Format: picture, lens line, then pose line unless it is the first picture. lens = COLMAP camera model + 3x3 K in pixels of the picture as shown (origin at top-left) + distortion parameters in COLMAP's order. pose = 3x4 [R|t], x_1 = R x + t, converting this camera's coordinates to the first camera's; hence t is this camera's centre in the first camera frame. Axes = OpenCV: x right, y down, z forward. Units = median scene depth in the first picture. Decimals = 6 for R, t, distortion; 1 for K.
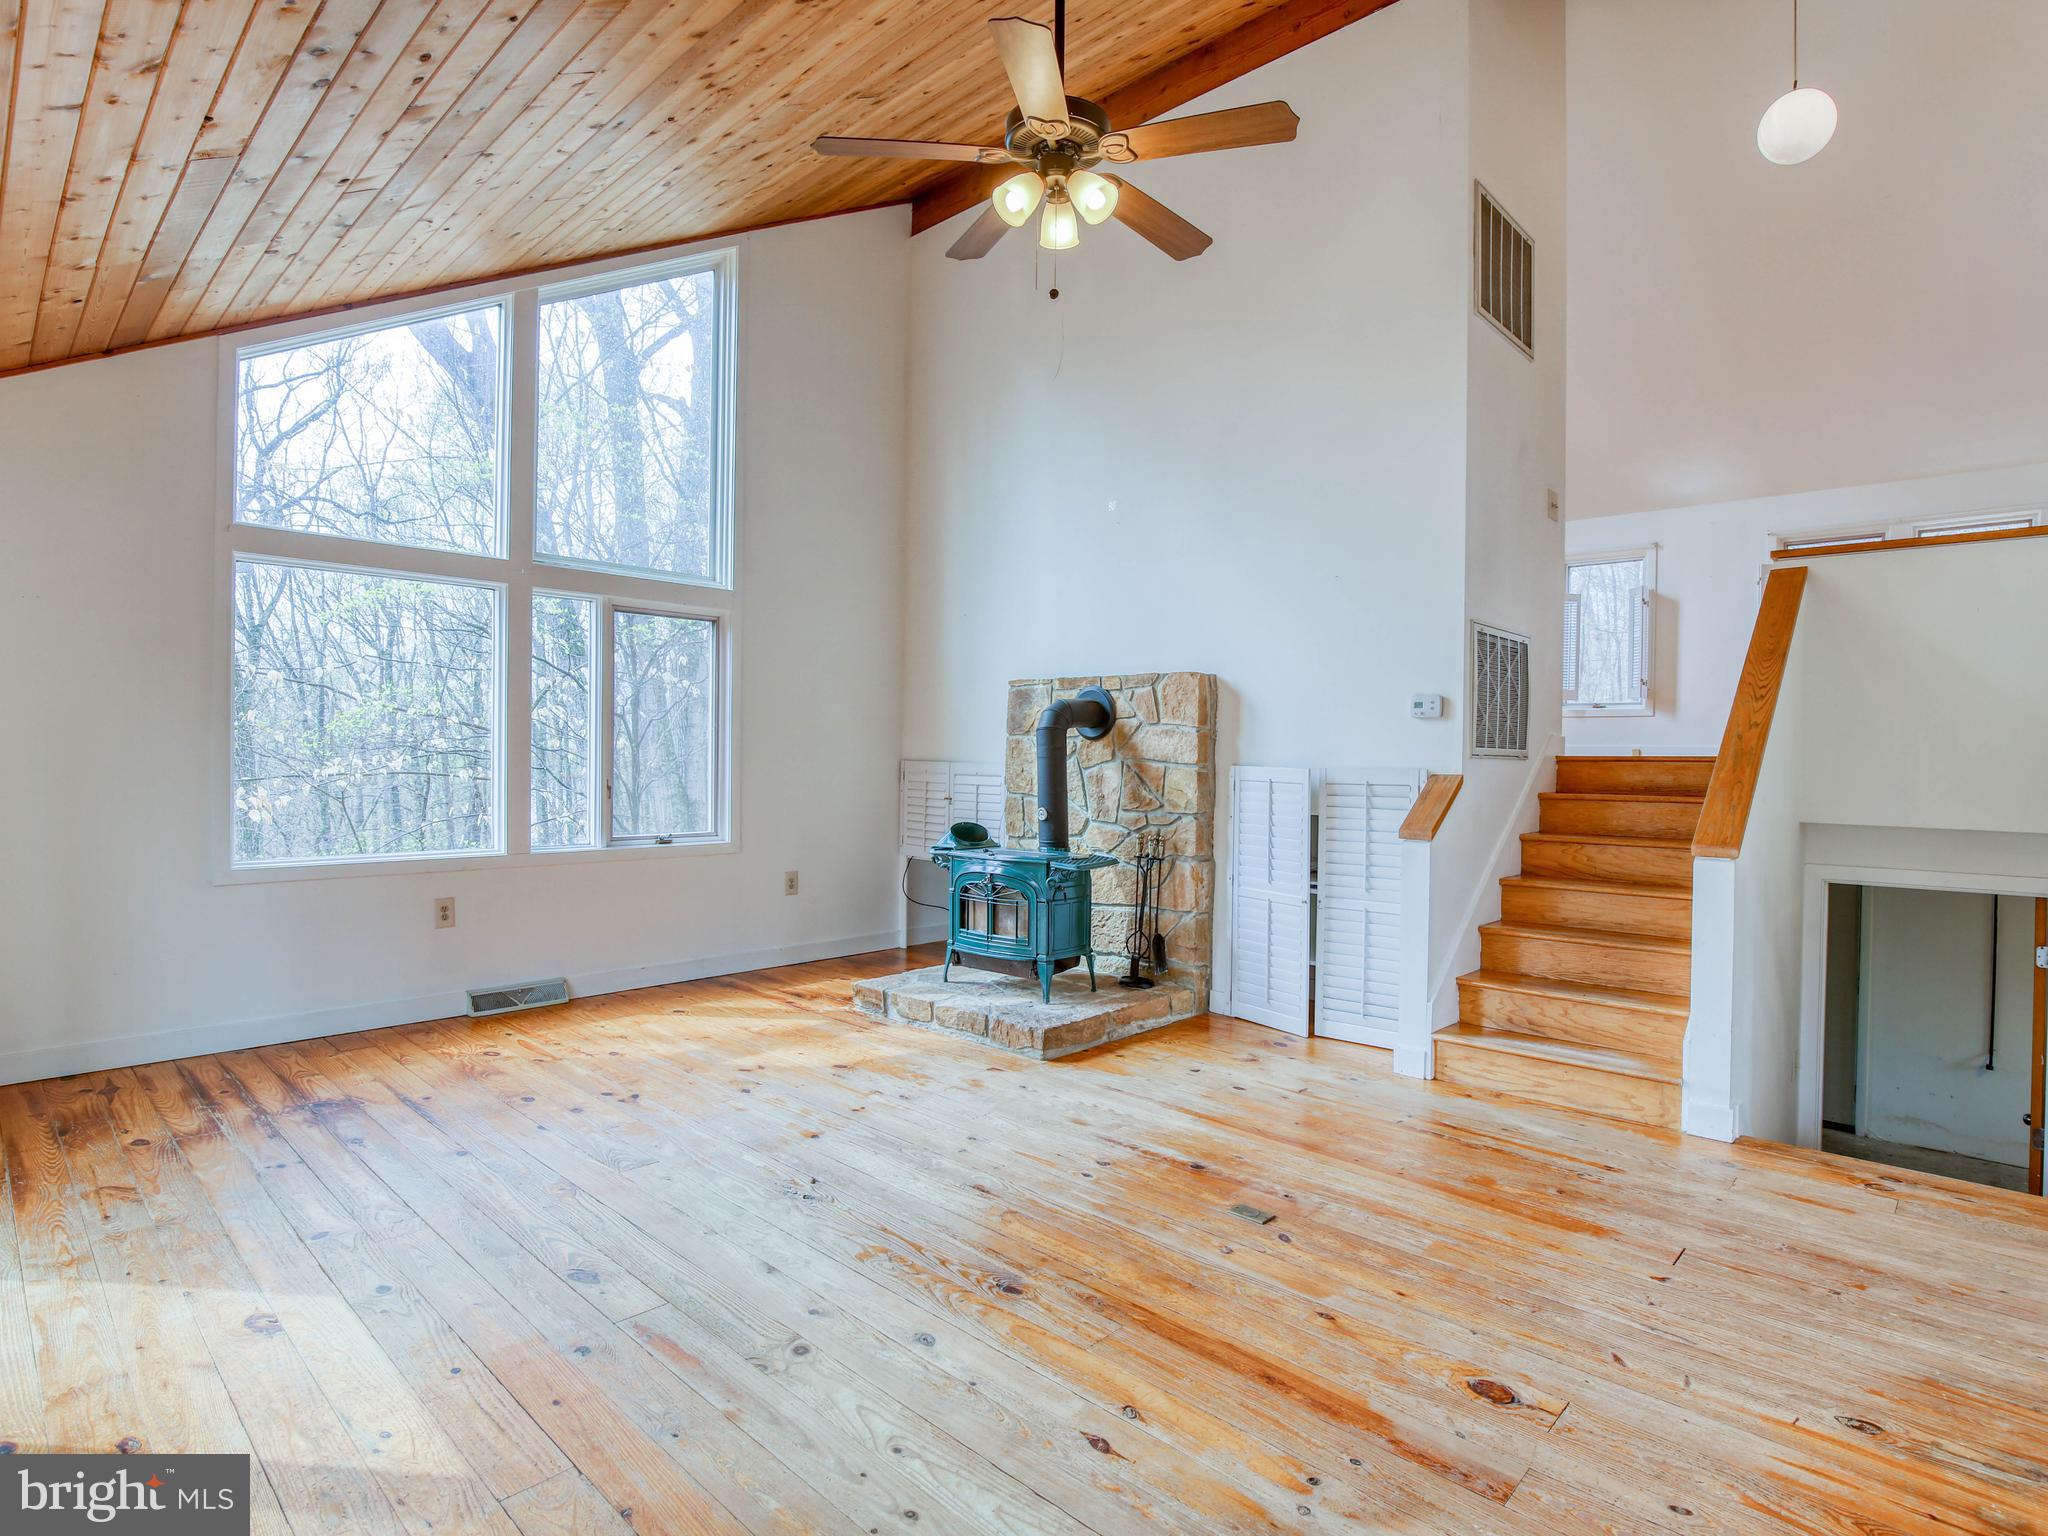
lens RADIAL K [[1070.4, 0, 1024.0], [0, 1070.4, 768.0], [0, 0, 1]] dist [-0.036831, 0.014232]
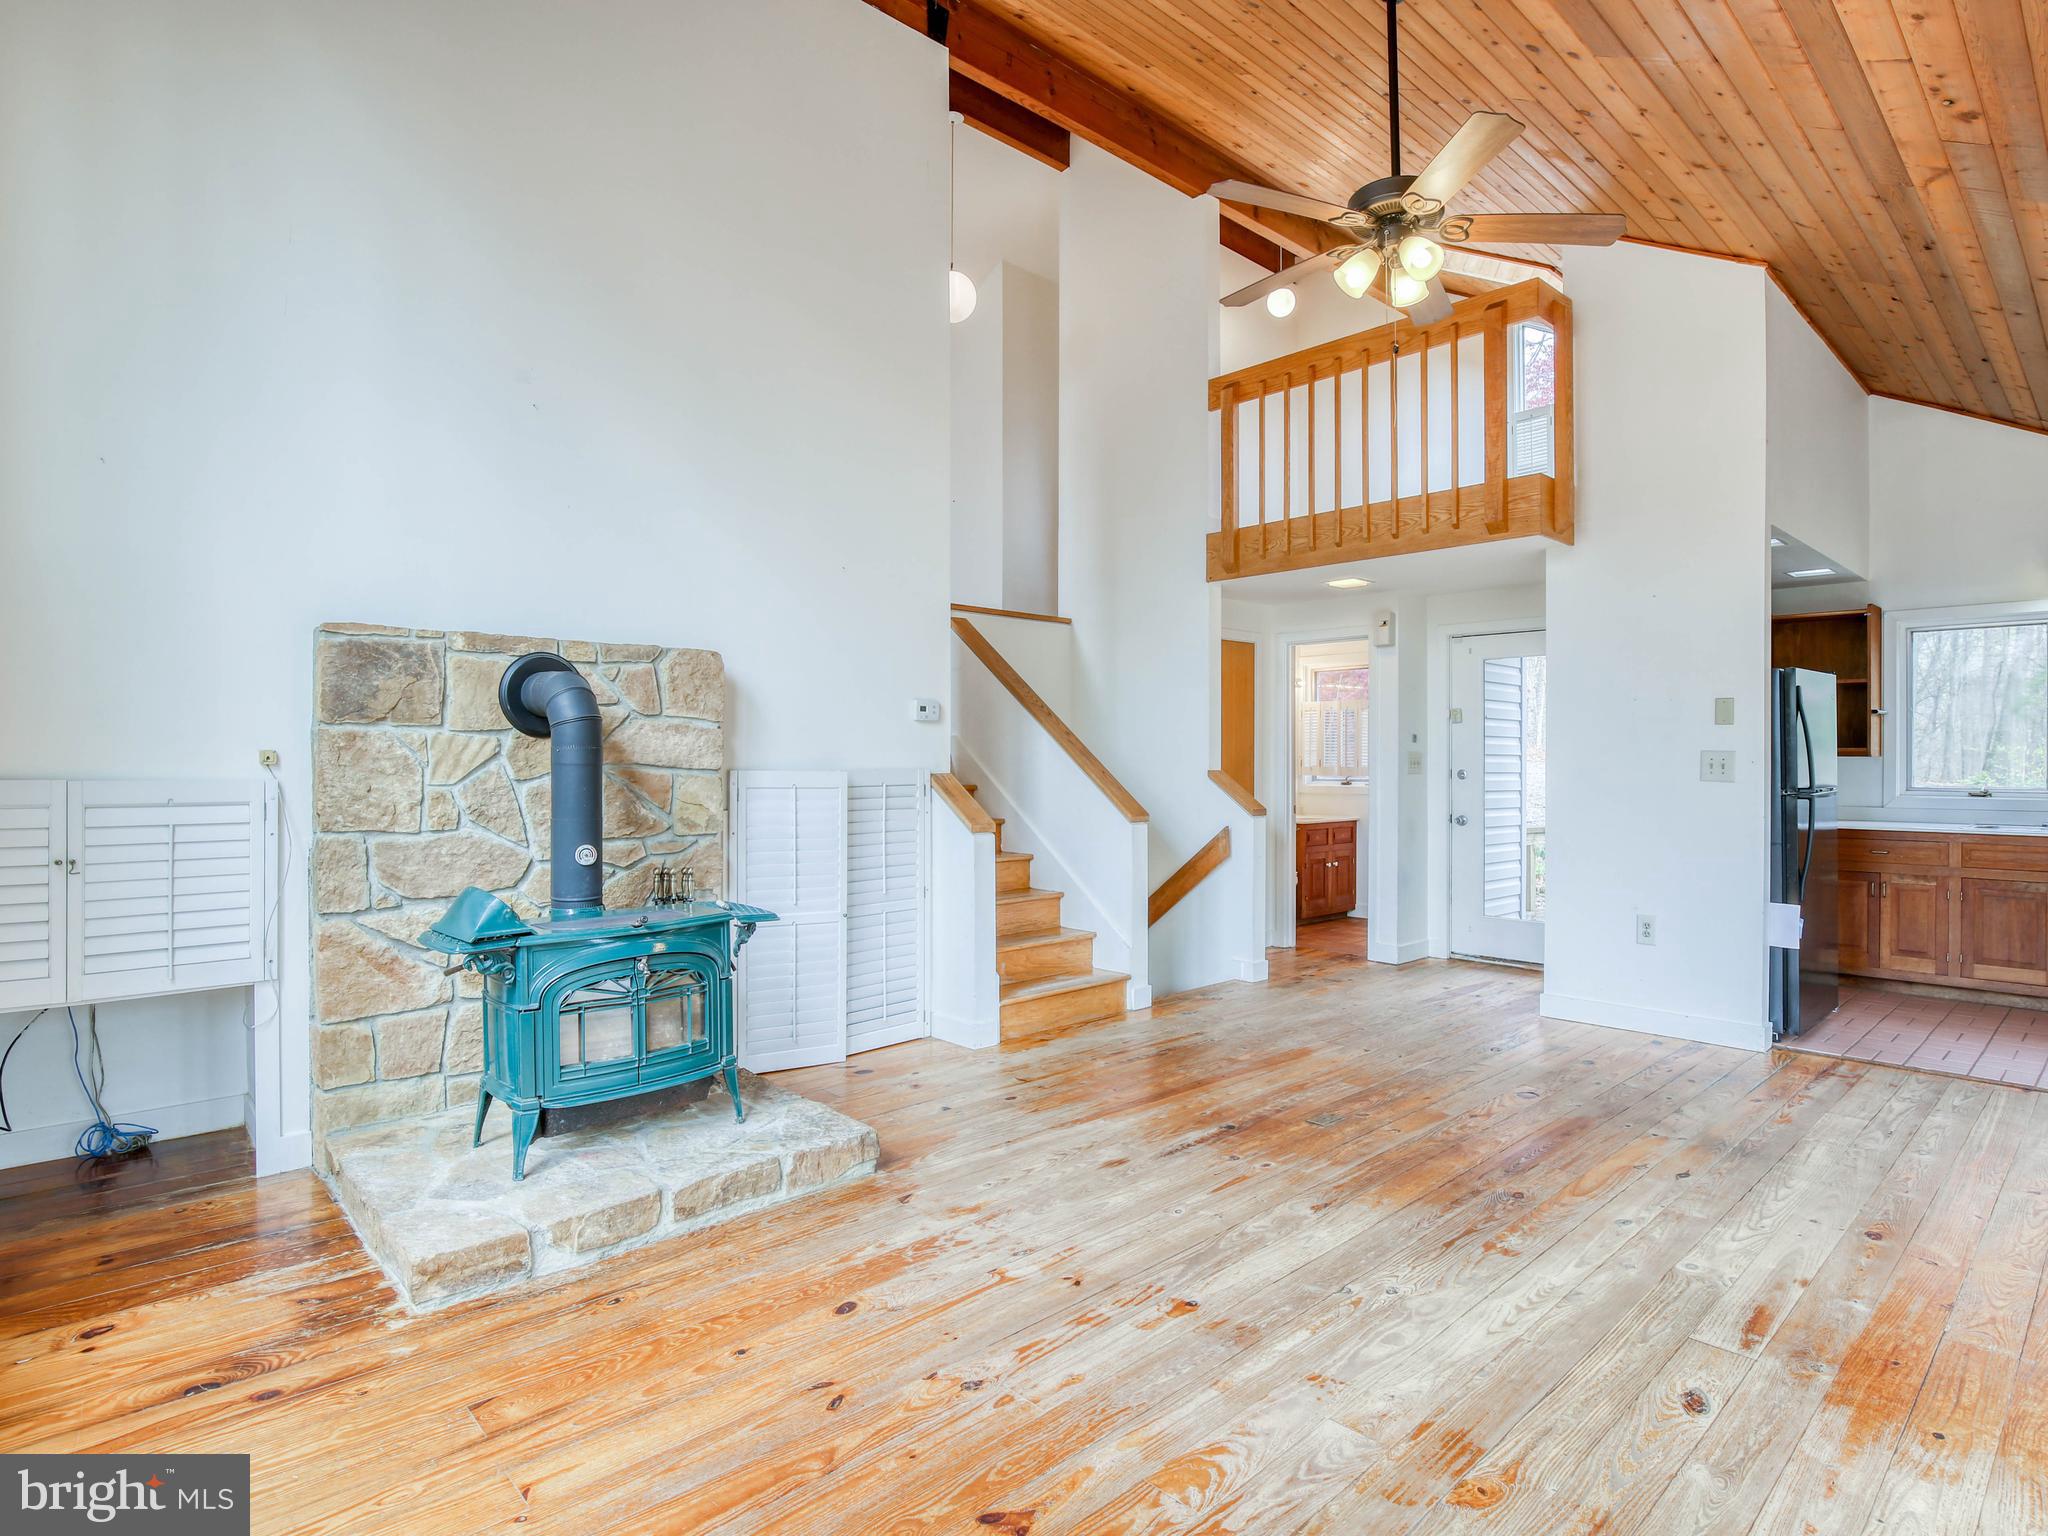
lens RADIAL K [[1153.0, 0, 963.5], [0, 1153.0, 765.6], [0, 0, 1]] dist [-0.036815, 0.001090]
pose [[0.053578, -0.017571, 0.998409, -0.762802], [0.013625, 0.999765, 0.016864, -0.020876], [-0.998471, 0.012700, 0.053805, 0.882890]]
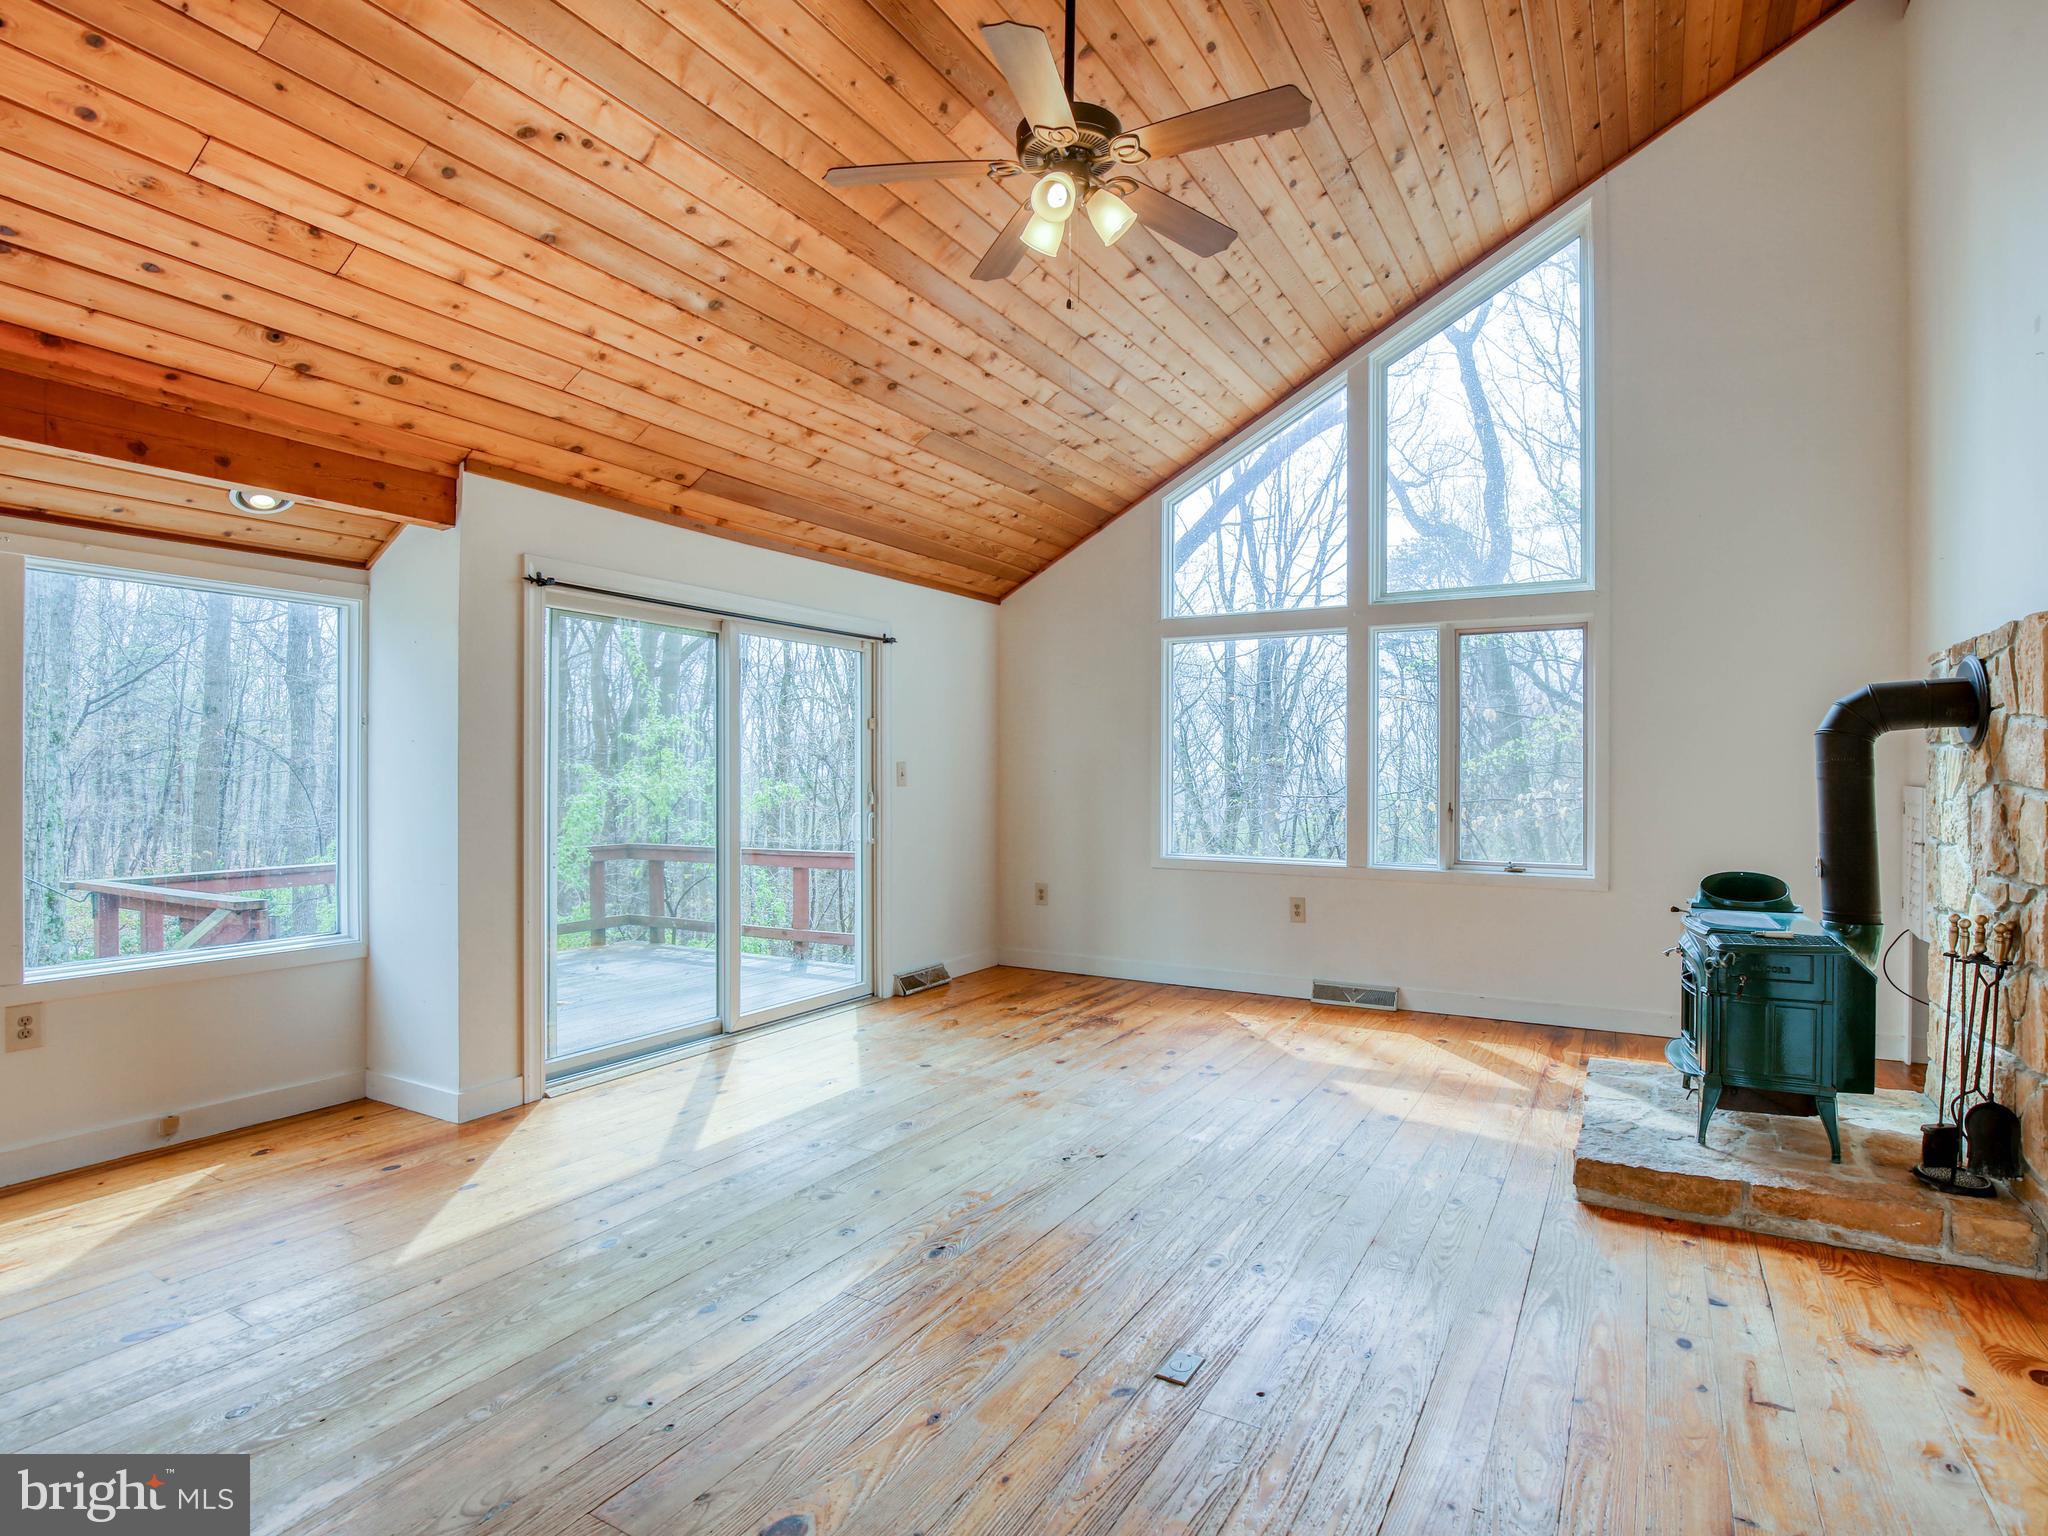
lens RADIAL K [[1070.4, 0, 1024.0], [0, 1070.4, 768.0], [0, 0, 1]] dist [-0.036831, 0.014232]
pose [[0.236140, -0.011090, -0.971656, 0.609683], [-0.015077, 0.999773, -0.015075, -0.000688], [0.971602, 0.018209, 0.235919, 0.452570]]
